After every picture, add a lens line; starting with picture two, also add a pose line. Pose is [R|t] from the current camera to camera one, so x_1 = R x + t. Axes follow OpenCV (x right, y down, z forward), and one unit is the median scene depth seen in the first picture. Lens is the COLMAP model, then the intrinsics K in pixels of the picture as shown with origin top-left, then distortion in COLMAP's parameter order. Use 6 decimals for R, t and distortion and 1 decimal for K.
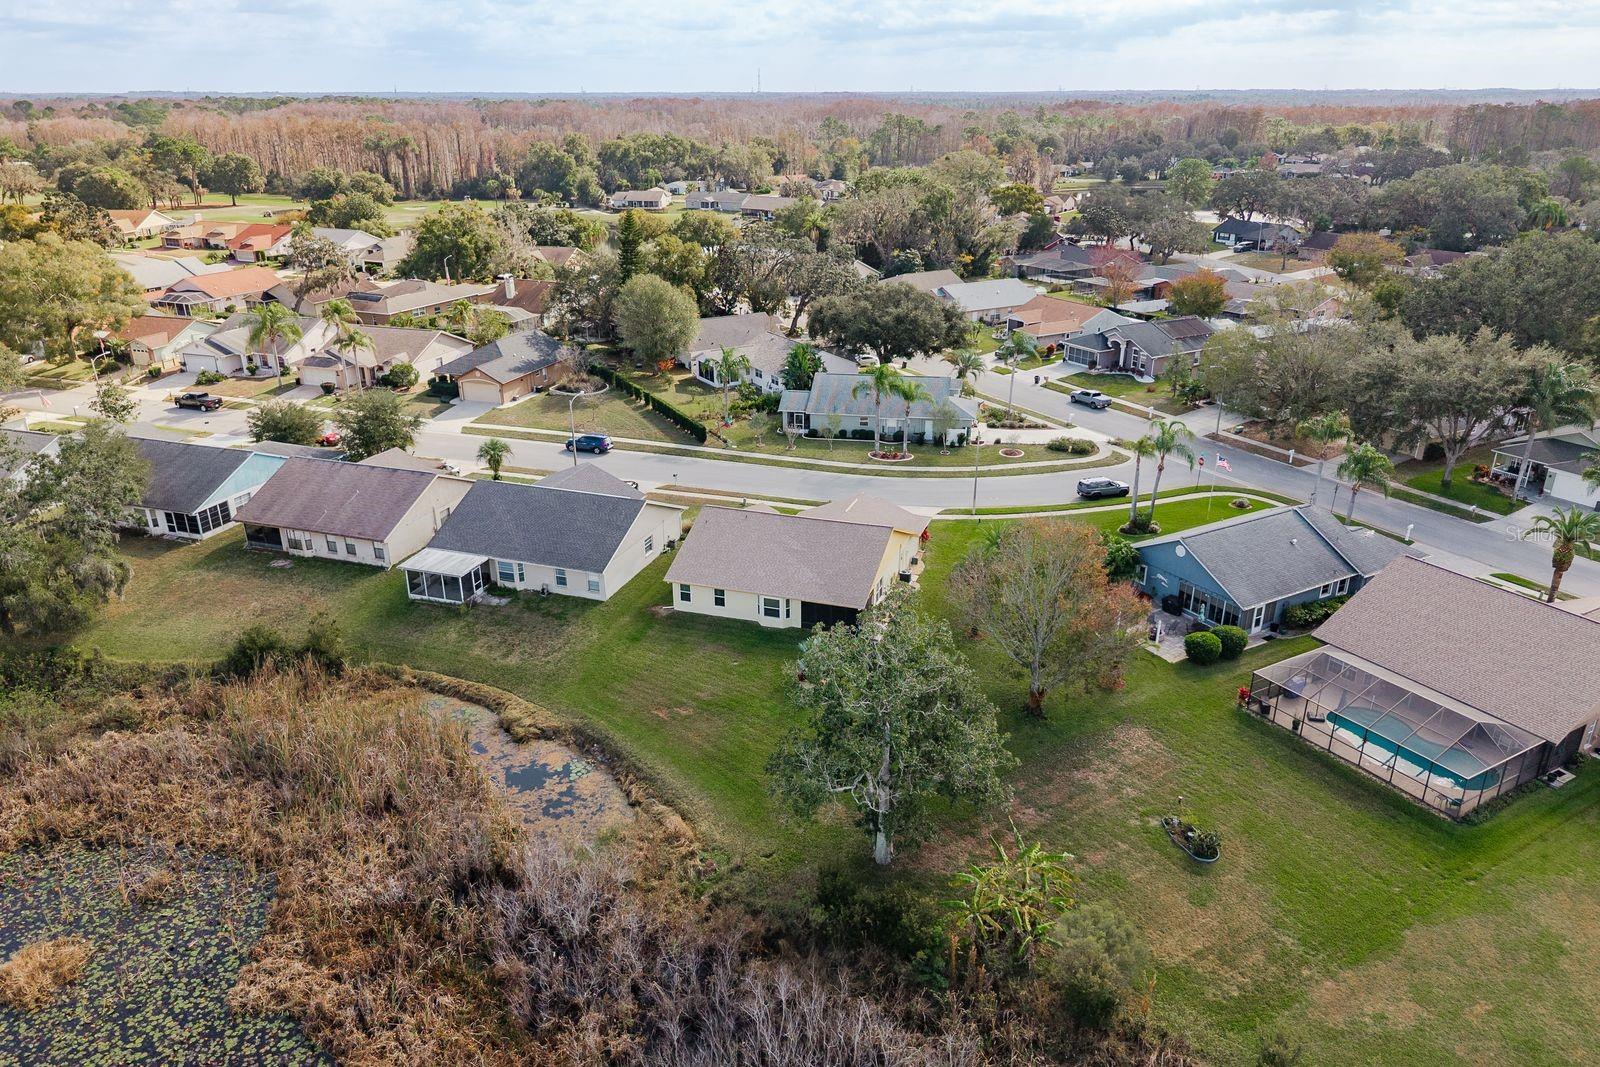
lens RADIAL K [[1138.1, 0, 800.0], [0, 1138.1, 533.5], [0, 0, 1]] dist [0.200203, -0.000030]
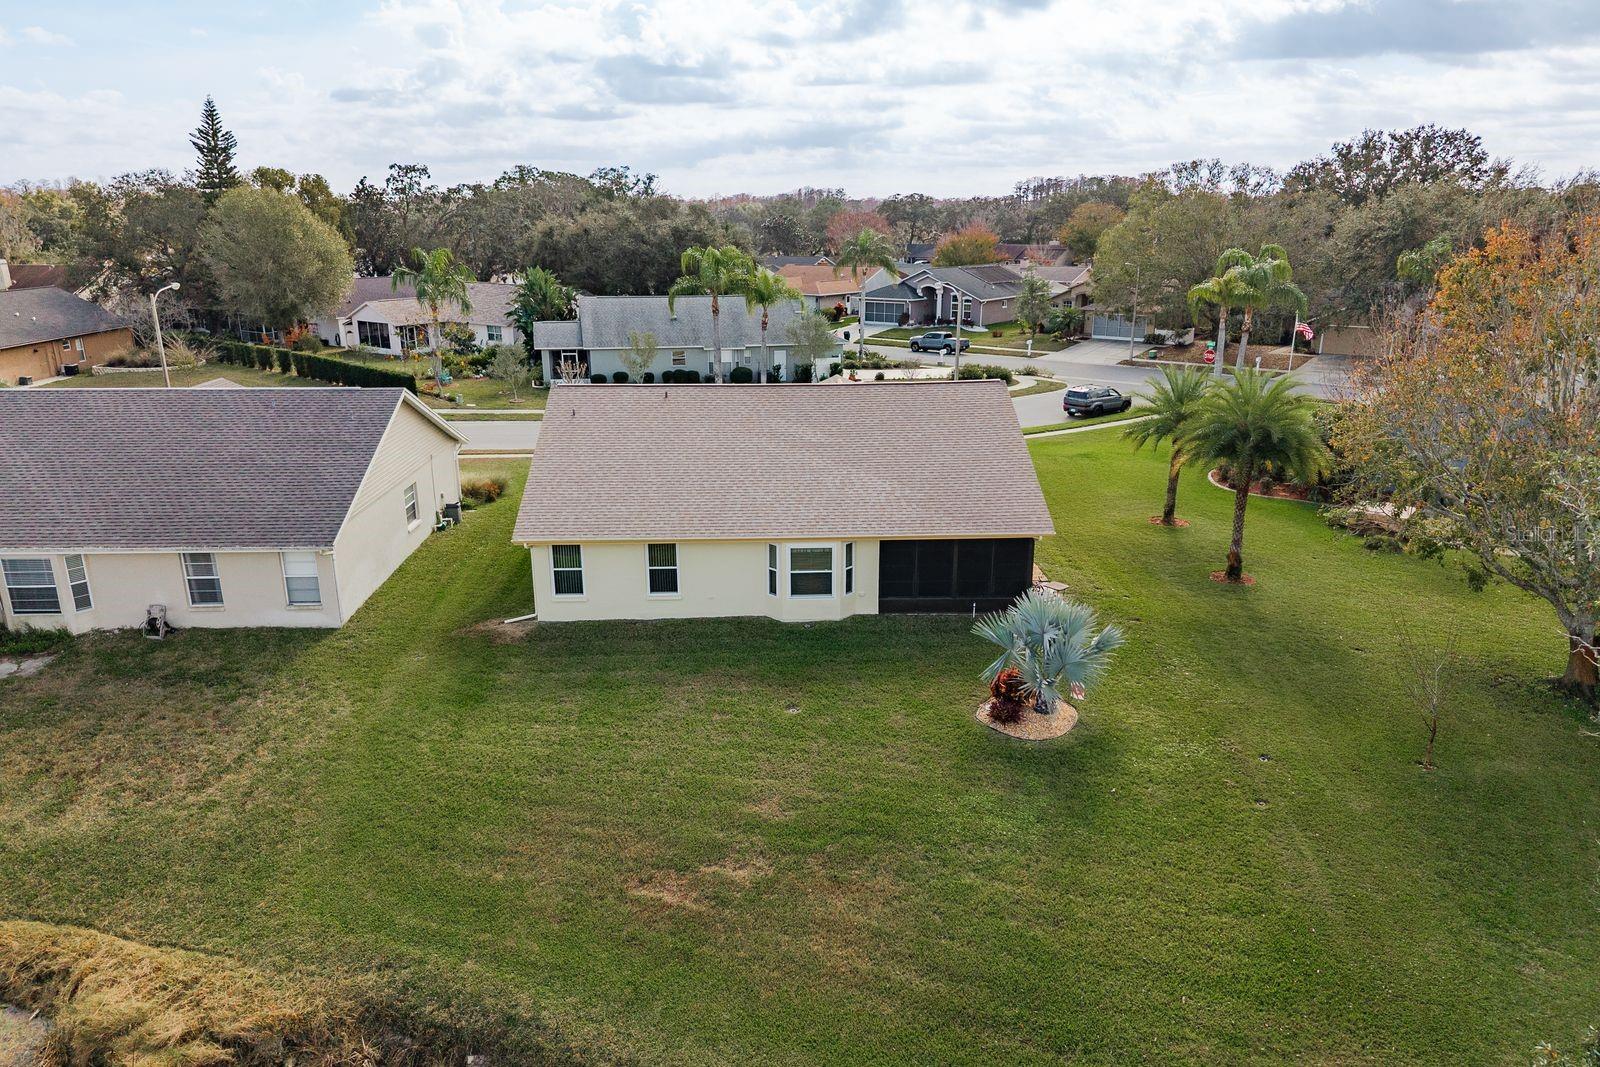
lens RADIAL K [[1150.0, 0, 800.0], [0, 1150.0, 533.5], [0, 0, 1]] dist [0.007420, 0.000242]
pose [[0.934230, -0.103907, 0.341199, -0.155874], [0.137901, 0.987459, -0.076869, 0.078816], [-0.328933, 0.118865, 0.936843, 0.597129]]
